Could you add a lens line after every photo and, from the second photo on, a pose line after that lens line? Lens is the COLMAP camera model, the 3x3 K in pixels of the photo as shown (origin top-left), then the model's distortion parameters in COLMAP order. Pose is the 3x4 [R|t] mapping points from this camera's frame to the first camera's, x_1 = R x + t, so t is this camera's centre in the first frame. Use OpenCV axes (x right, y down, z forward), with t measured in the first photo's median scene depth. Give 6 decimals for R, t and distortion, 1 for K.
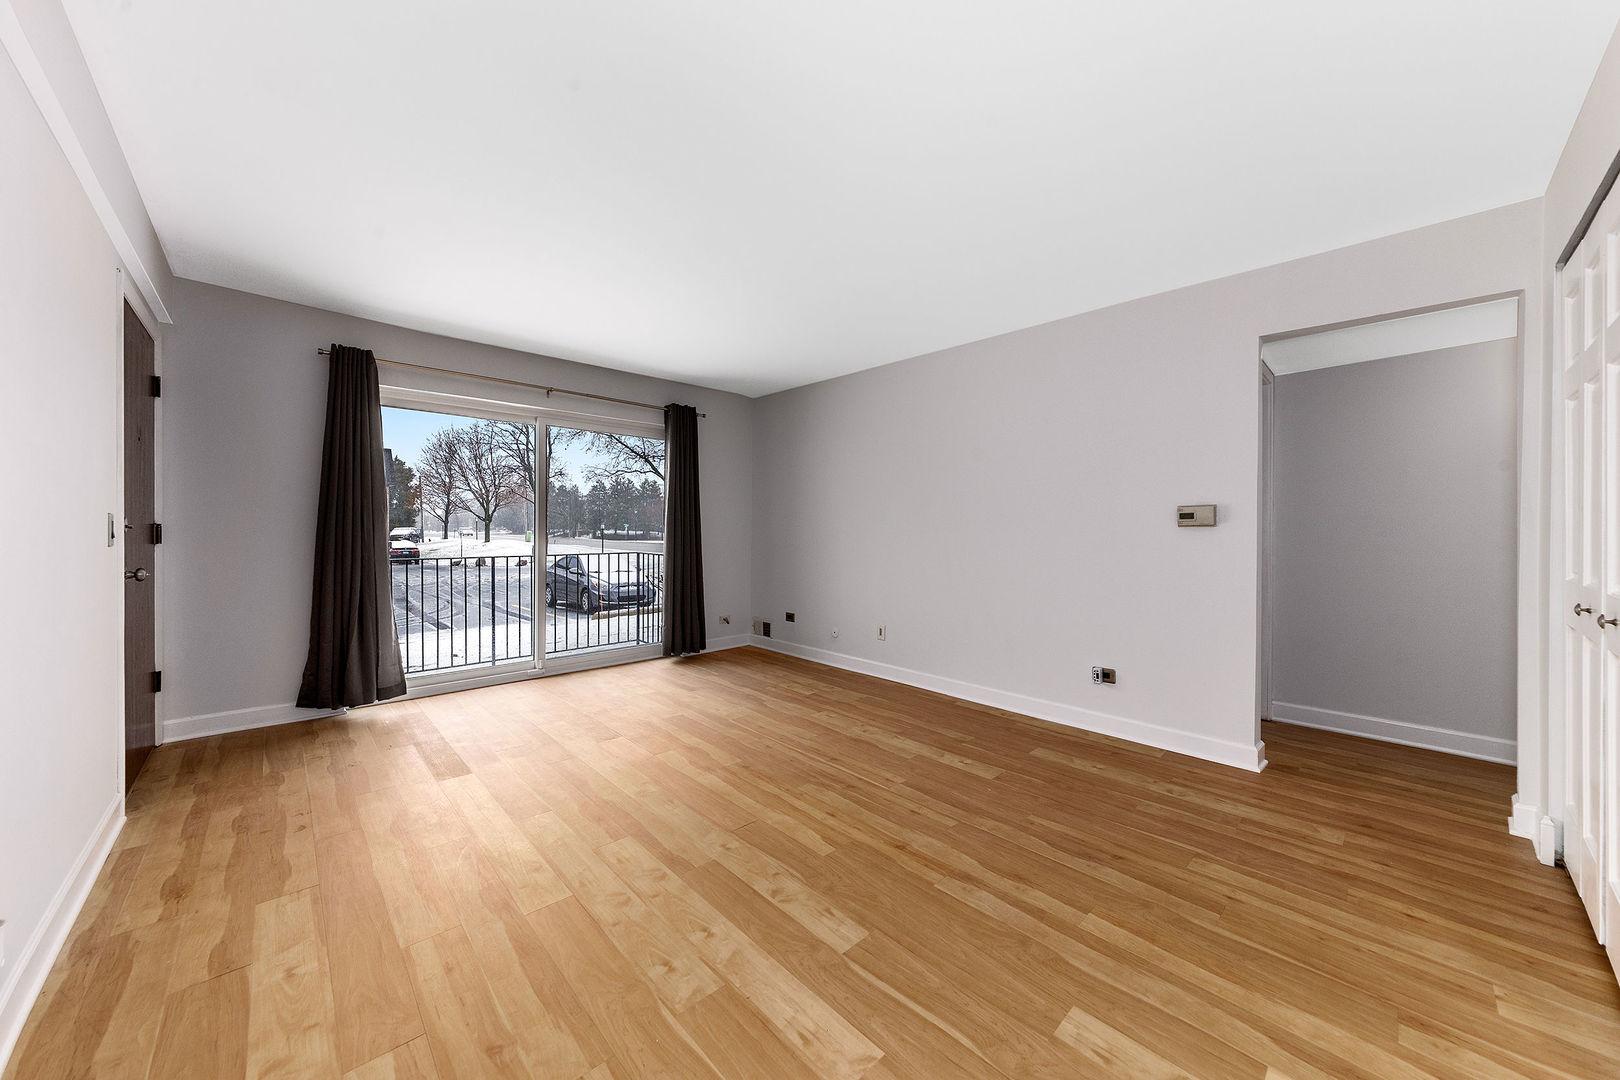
lens RADIAL K [[569.8, 0, 813.0], [0, 569.8, 534.7], [0, 0, 1]] dist [-0.015121, 0.000209]
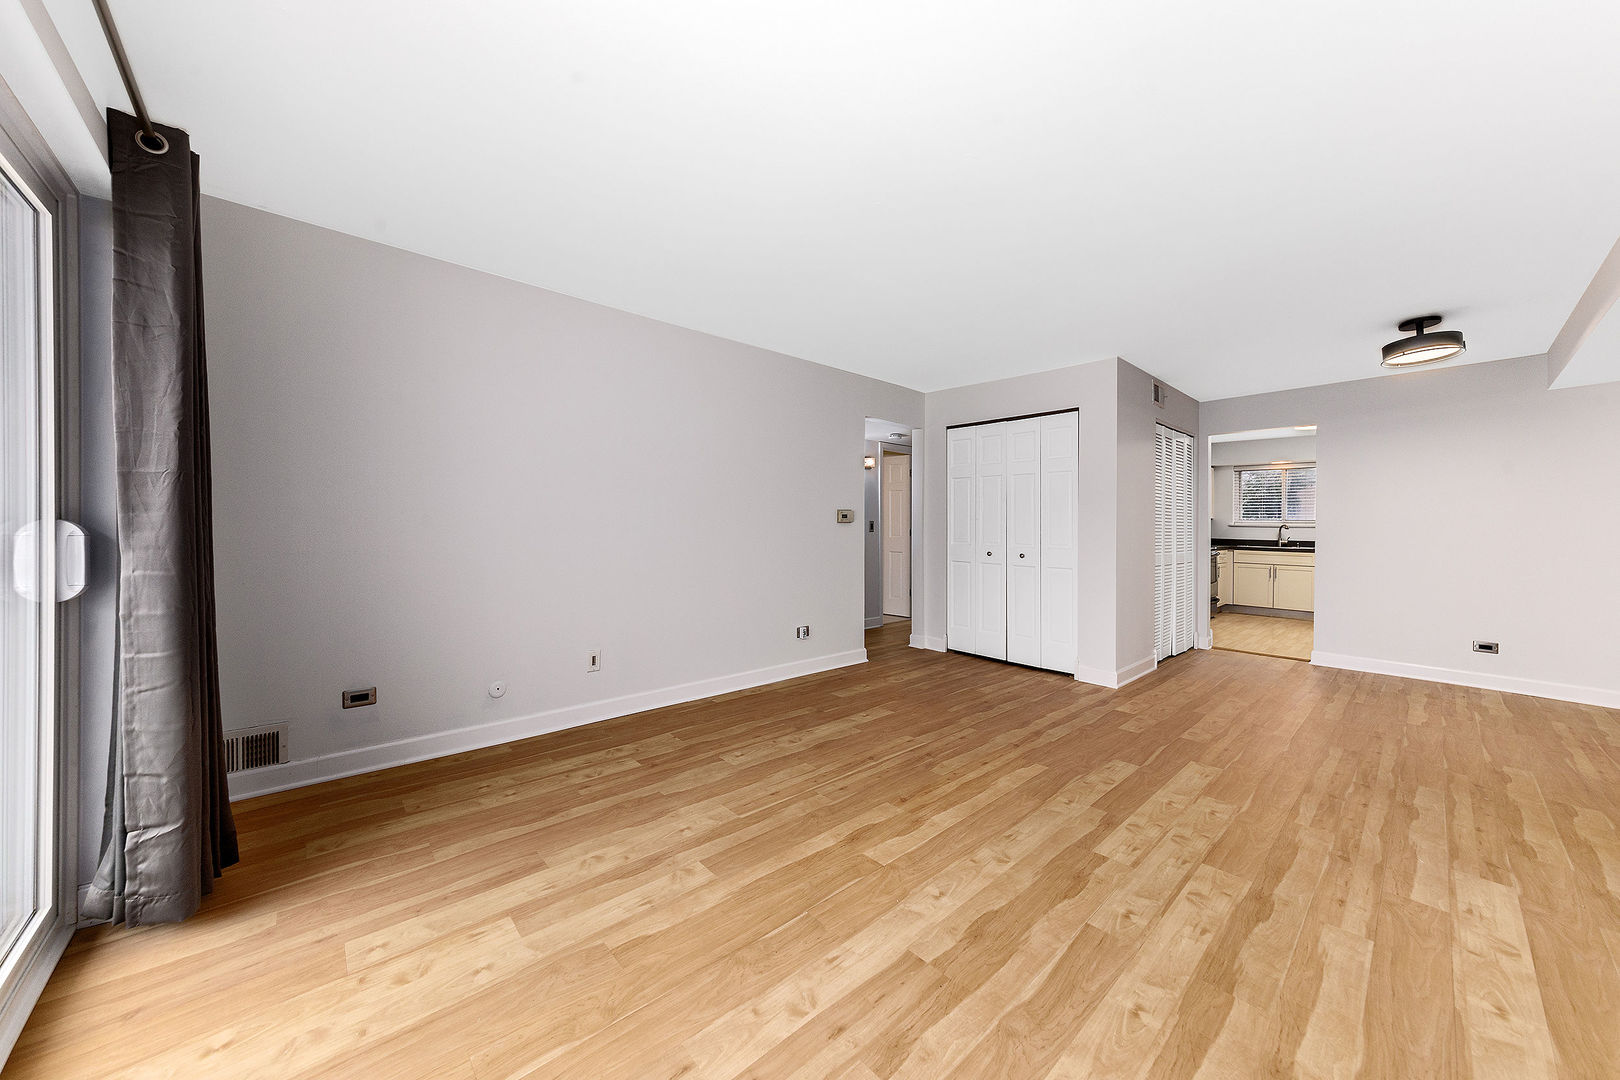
lens RADIAL K [[569.8, 0, 806.8], [0, 569.8, 528.9], [0, 0, 1]] dist [-0.015121, 0.000209]
pose [[0.035543, -0.018213, 0.999202, -0.955442], [-0.001616, 0.999832, 0.018282, -0.026903], [-0.999367, -0.002265, 0.035508, 1.074437]]
